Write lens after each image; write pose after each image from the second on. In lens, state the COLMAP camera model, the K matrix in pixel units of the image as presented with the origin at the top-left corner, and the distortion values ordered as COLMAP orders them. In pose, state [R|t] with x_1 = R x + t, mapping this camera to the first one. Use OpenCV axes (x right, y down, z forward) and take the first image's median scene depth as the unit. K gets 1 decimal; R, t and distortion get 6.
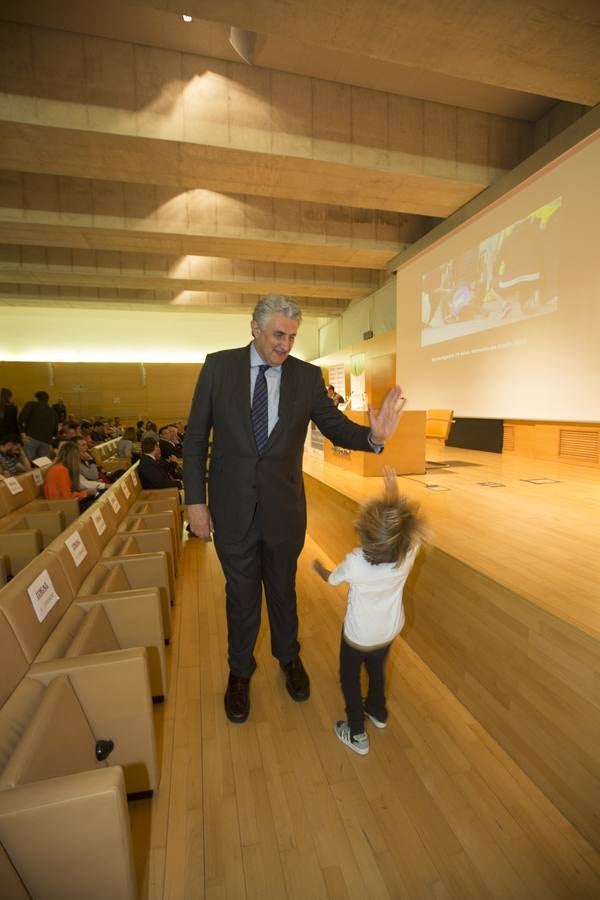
lens RADIAL K [[403.6, 0, 300.4], [0, 403.6, 456.3], [0, 0, 1]] dist [-0.031970, 0.007465]
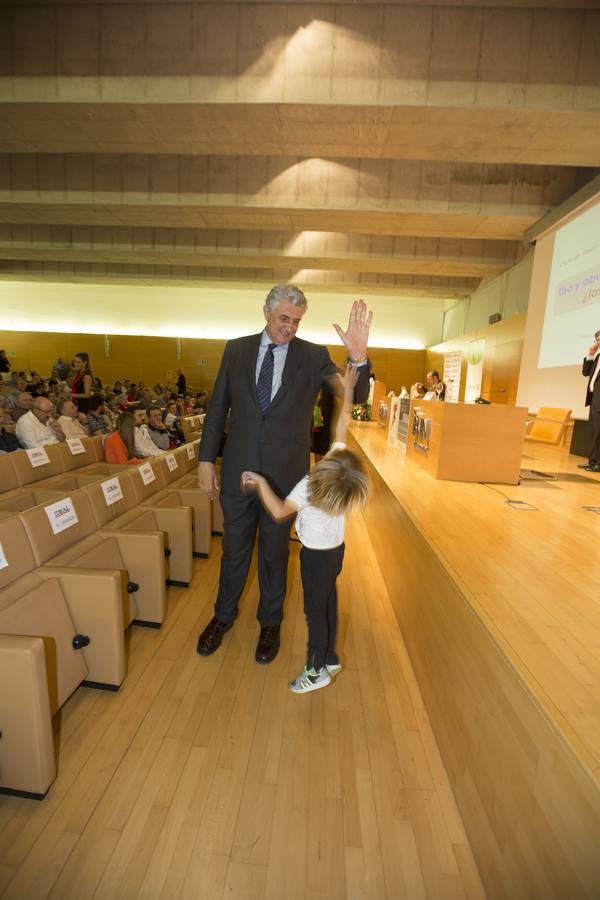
lens RADIAL K [[403.6, 0, 298.8], [0, 403.6, 455.6], [0, 0, 1]] dist [-0.031970, 0.007465]
pose [[0.950353, 0.113657, -0.289675, 0.080660], [-0.103494, 0.993362, 0.050216, -0.007908], [0.293459, -0.017743, 0.955807, 0.069667]]
